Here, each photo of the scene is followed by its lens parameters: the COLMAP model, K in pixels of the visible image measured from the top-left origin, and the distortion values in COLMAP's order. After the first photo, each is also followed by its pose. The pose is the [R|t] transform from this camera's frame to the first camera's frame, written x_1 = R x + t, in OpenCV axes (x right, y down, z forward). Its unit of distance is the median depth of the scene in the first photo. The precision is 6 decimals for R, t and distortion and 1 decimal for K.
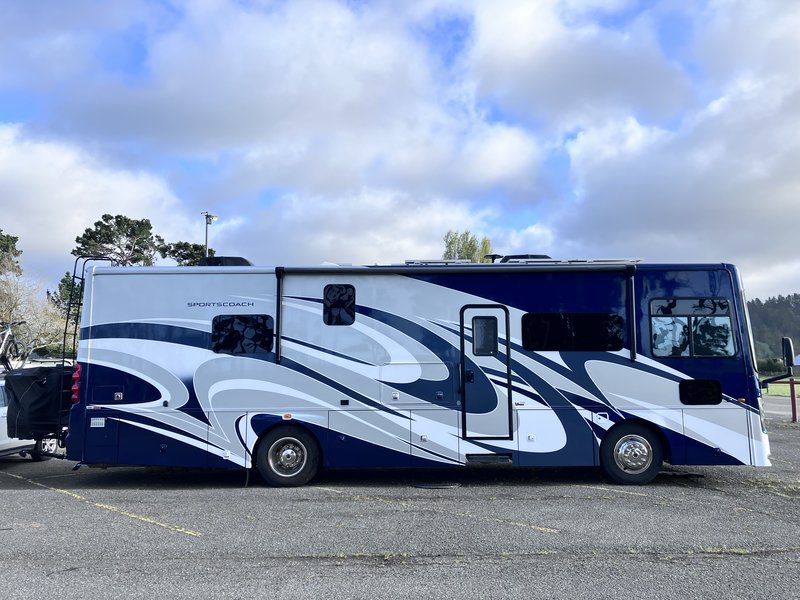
lens RADIAL K [[648.5, 0, 398.9], [0, 648.5, 299.0], [0, 0, 1]] dist [0.066588, -0.104385]
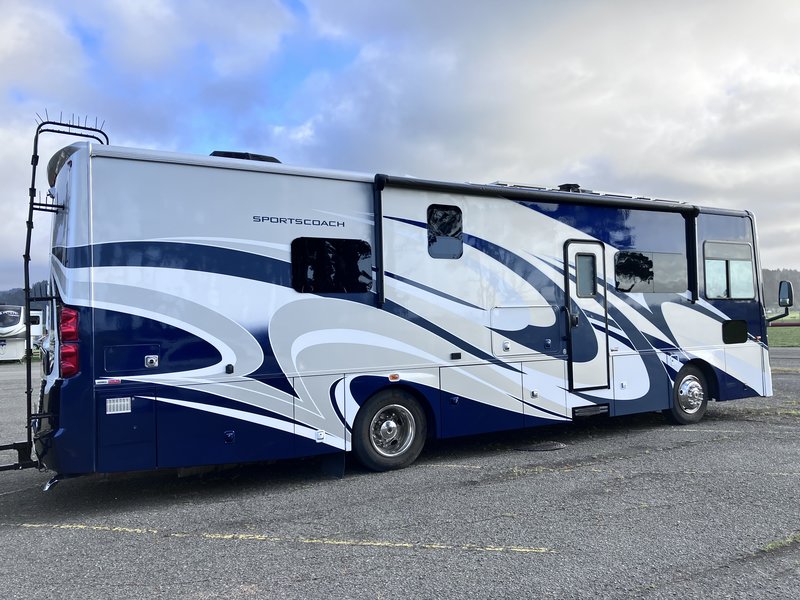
lens RADIAL K [[648.1, 0, 400.0], [0, 648.1, 302.4], [0, 0, 1]] dist [0.056801, -0.076259]
pose [[0.865522, -0.001534, 0.500868, -0.536482], [-0.045333, 0.995651, 0.081387, 0.033306], [-0.498815, -0.093148, 0.861689, 0.361333]]
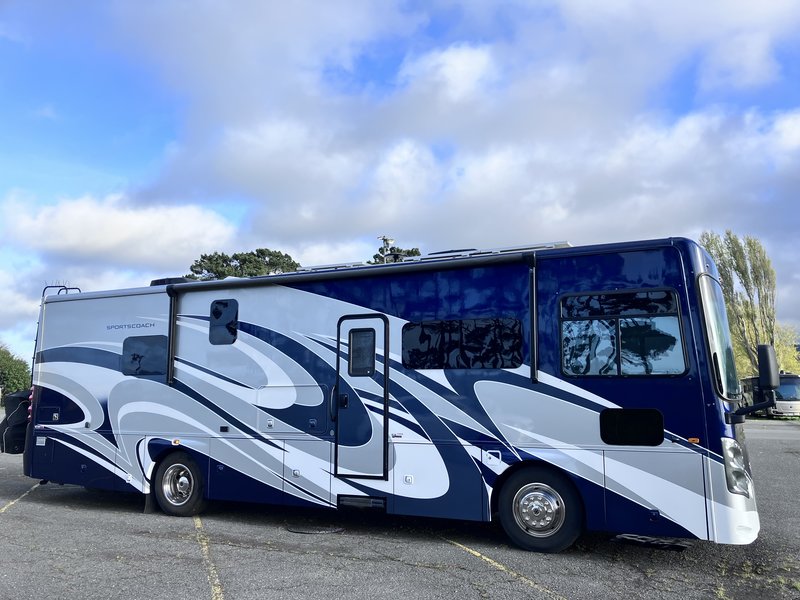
lens RADIAL K [[658.0, 0, 400.9], [0, 658.0, 300.3], [0, 0, 1]] dist [0.058751, -0.094770]
pose [[0.907501, -0.054332, -0.416520, 0.536912], [0.047124, 0.998508, -0.027577, 0.016442], [0.417397, 0.005398, 0.908708, 0.258235]]
